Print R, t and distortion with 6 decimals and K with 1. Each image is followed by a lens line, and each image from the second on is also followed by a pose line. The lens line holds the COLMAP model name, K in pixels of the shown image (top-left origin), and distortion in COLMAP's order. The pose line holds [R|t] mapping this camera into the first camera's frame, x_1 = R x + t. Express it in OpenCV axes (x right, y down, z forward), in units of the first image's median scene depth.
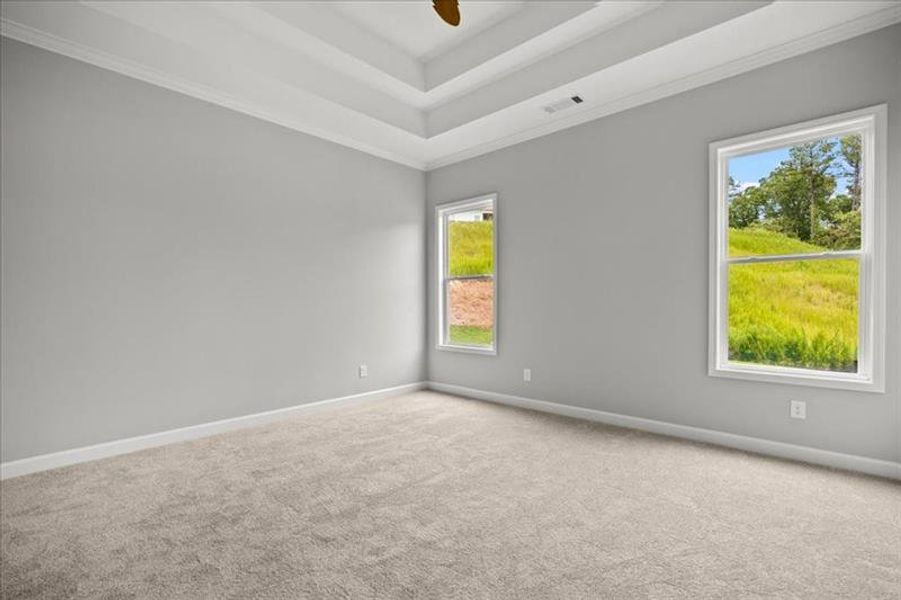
lens RADIAL K [[427.3, 0, 453.0], [0, 427.3, 304.6], [0, 0, 1]] dist [-0.005710, -0.000137]
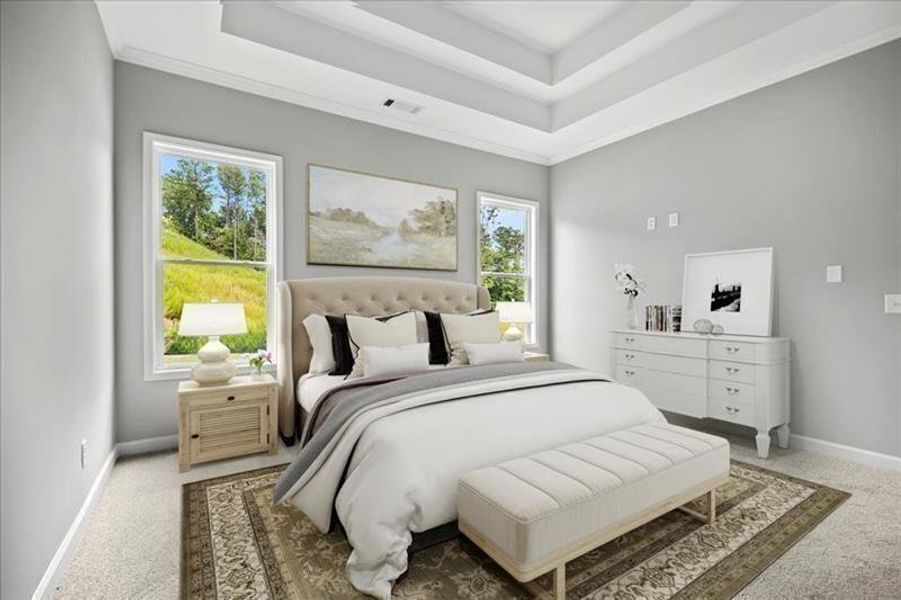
lens RADIAL K [[411.8, 0, 453.0], [0, 411.8, 305.1], [0, 0, 1]] dist [-0.001158, 0.000058]
pose [[0.237490, -0.007277, 0.971363, -0.072680], [0.001733, 0.999974, 0.007068, -0.000090], [-0.971388, 0.000005, 0.237497, 0.070078]]
